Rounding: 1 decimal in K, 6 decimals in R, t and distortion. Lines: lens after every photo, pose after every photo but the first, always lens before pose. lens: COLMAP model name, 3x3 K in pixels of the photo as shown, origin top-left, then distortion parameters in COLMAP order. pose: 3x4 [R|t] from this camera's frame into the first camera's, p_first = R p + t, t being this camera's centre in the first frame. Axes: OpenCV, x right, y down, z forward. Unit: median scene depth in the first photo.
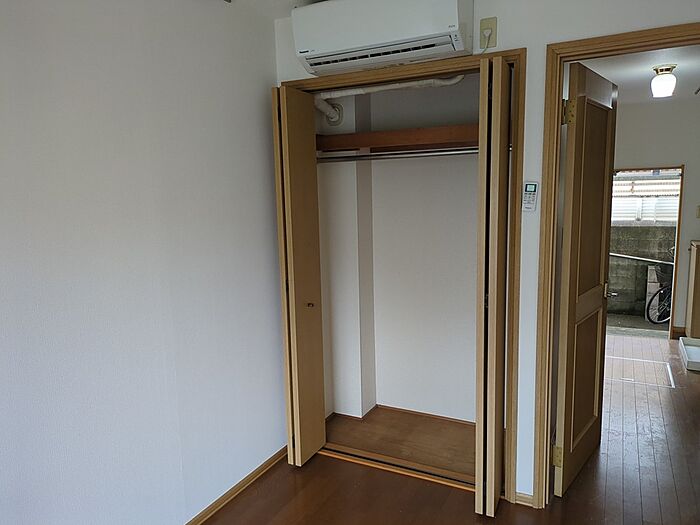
lens RADIAL K [[528.3, 0, 345.0], [0, 528.3, 263.0], [0, 0, 1]] dist [0.001920, -0.008782]
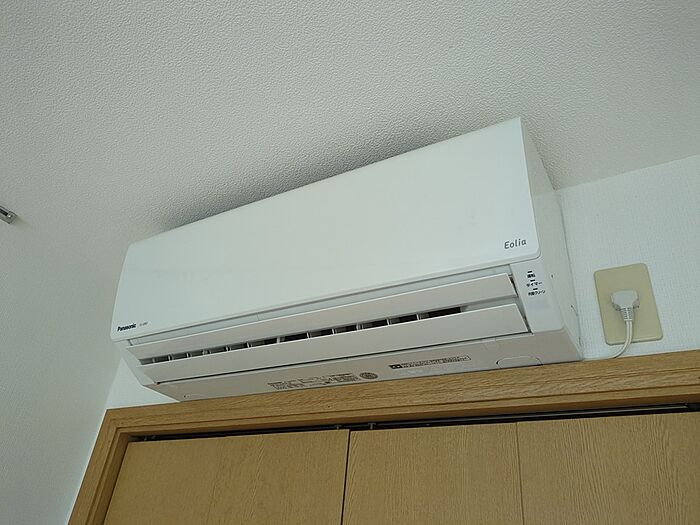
lens RADIAL K [[528.3, 0, 345.0], [0, 528.3, 263.0], [0, 0, 1]] dist [0.001920, -0.008782]
pose [[0.991007, 0.071069, -0.113380, 0.131294], [-0.127479, 0.759017, -0.638469, -0.218592], [0.040682, 0.647180, 0.761251, 0.720833]]
